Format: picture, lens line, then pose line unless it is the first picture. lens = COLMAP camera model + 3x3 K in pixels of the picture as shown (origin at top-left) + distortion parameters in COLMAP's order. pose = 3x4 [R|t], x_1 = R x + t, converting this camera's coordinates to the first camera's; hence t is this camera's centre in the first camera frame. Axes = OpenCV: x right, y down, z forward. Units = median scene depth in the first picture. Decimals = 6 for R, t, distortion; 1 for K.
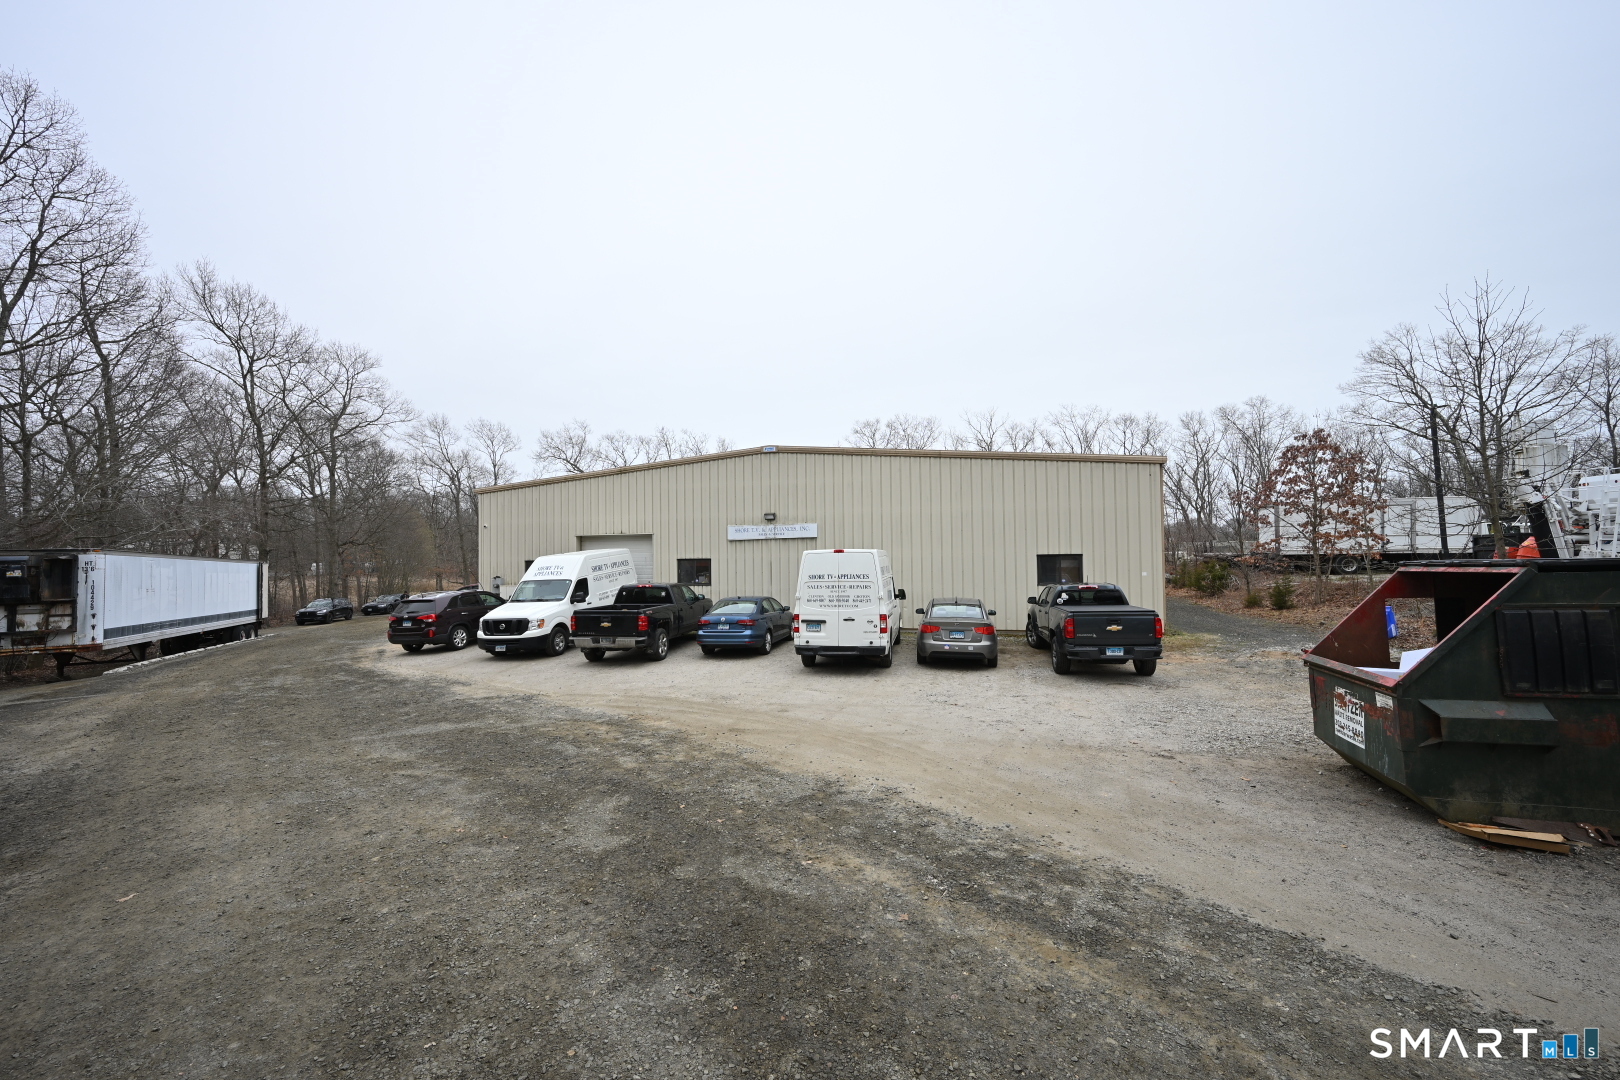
lens RADIAL K [[636.2, 0, 808.1], [0, 636.2, 540.2], [0, 0, 1]] dist [0.000608, 0.000966]
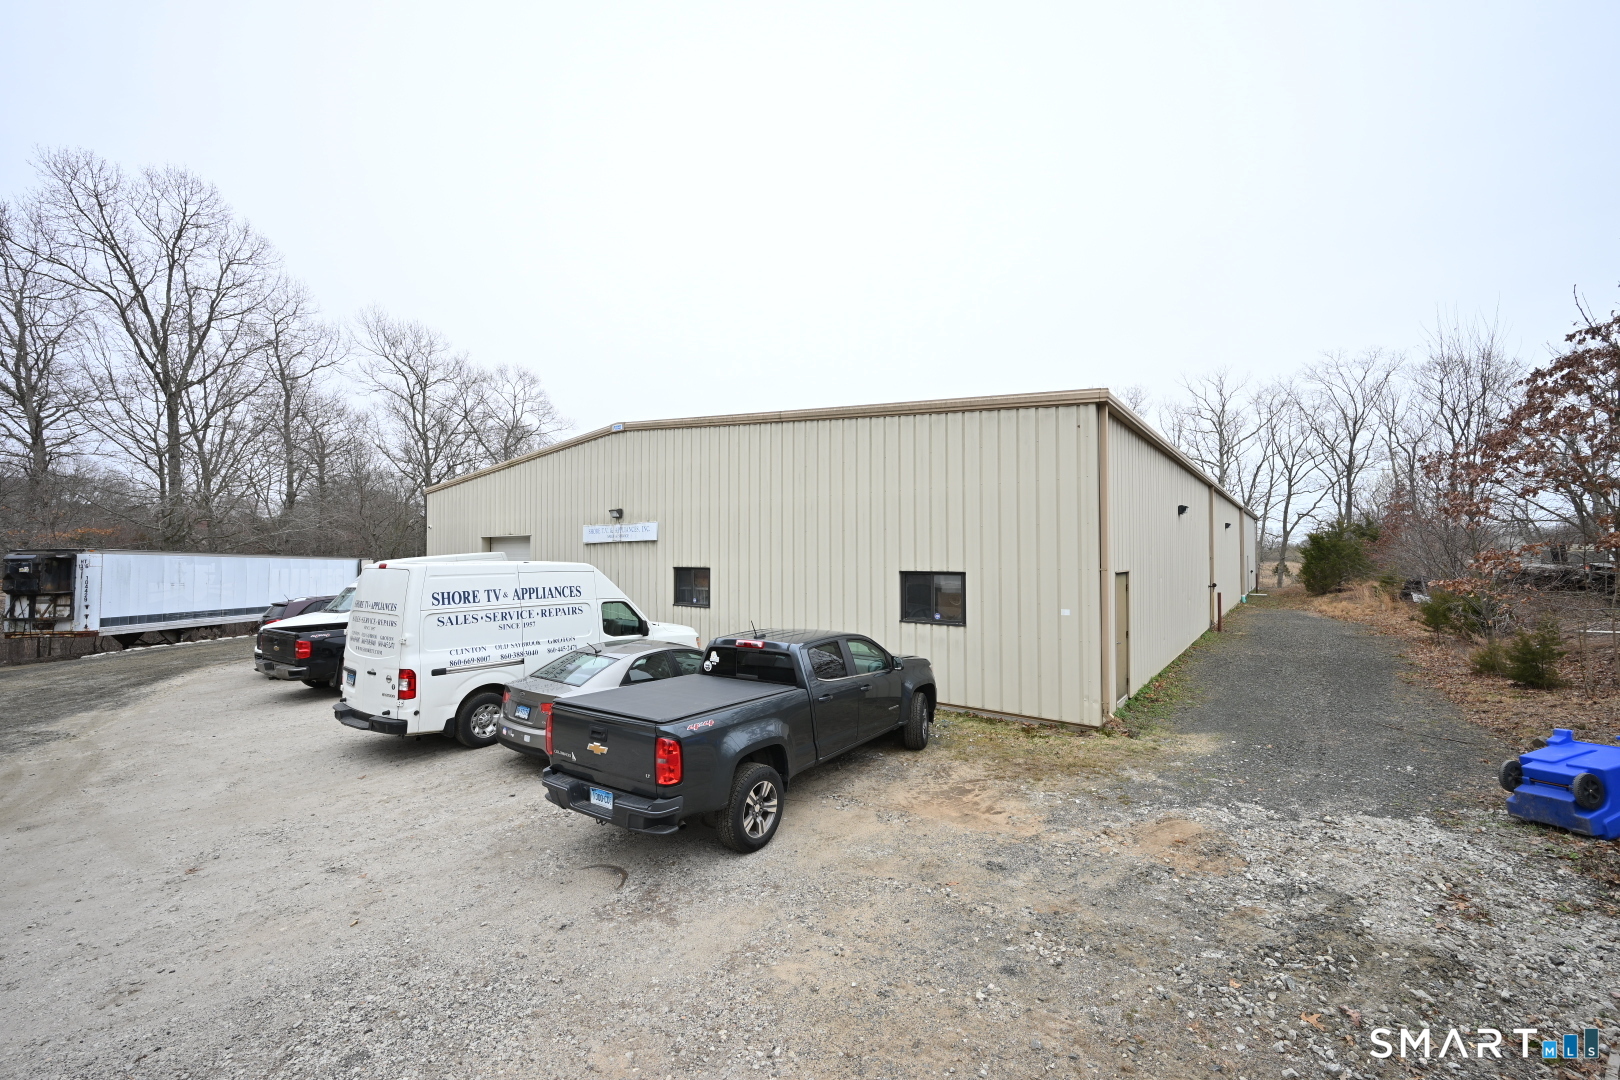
lens RADIAL K [[636.2, 0, 807.9], [0, 636.2, 550.5], [0, 0, 1]] dist [0.000608, 0.000966]
pose [[0.924218, 0.008998, -0.381760, 0.528565], [-0.001051, 0.999778, 0.021021, -0.009506], [0.381864, -0.019027, 0.924023, 0.423913]]
